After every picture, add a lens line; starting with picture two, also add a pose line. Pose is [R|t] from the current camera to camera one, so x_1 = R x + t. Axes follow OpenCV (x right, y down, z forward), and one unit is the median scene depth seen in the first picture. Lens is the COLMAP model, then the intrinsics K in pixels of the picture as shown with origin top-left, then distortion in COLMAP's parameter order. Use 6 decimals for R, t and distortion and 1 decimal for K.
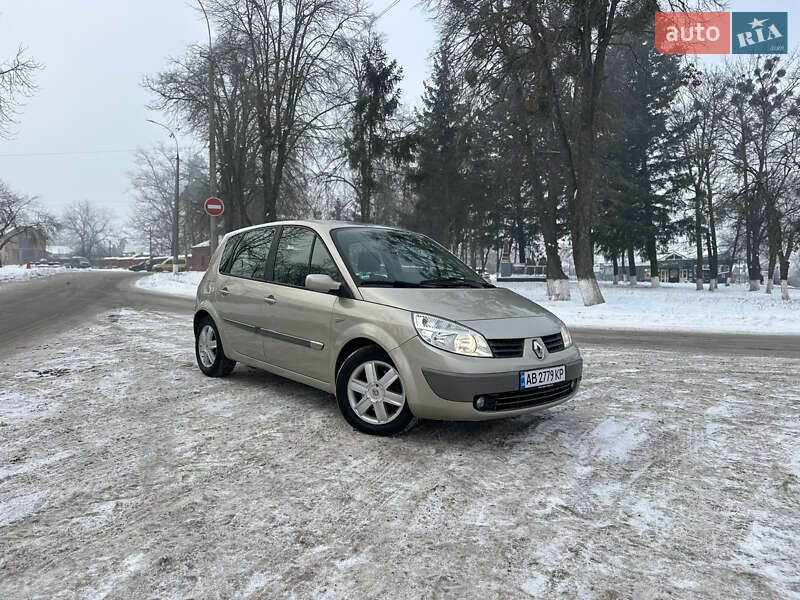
lens RADIAL K [[558.3, 0, 398.1], [0, 558.3, 303.6], [0, 0, 1]] dist [0.051113, -0.056819]
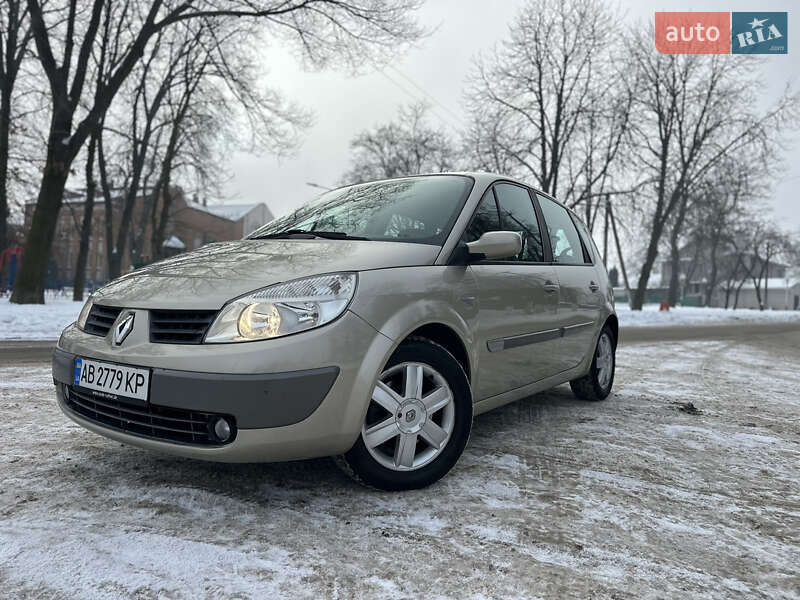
lens RADIAL K [[560.8, 0, 400.0], [0, 560.8, 306.0], [0, 0, 1]] dist [0.026375, -0.025746]
pose [[0.244561, -0.005736, -0.969617, 0.188274], [-0.076064, 0.996787, -0.025082, 0.011348], [0.966646, 0.079887, 0.243339, 0.246570]]
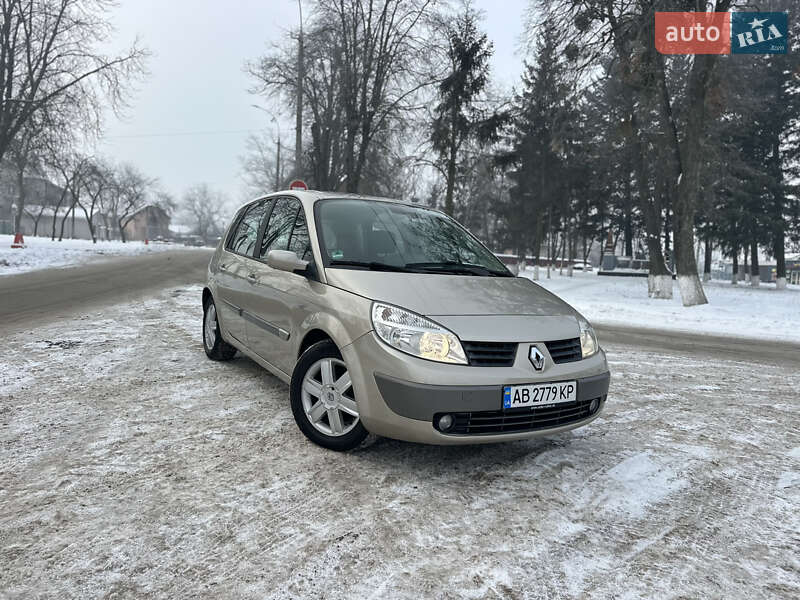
lens RADIAL K [[558.3, 0, 398.1], [0, 558.3, 303.6], [0, 0, 1]] dist [0.051113, -0.056819]
pose [[0.983820, 0.052341, -0.171342, 0.041635], [-0.048618, 0.998483, 0.025856, -0.000739], [0.172435, -0.017107, 0.984872, 0.046347]]
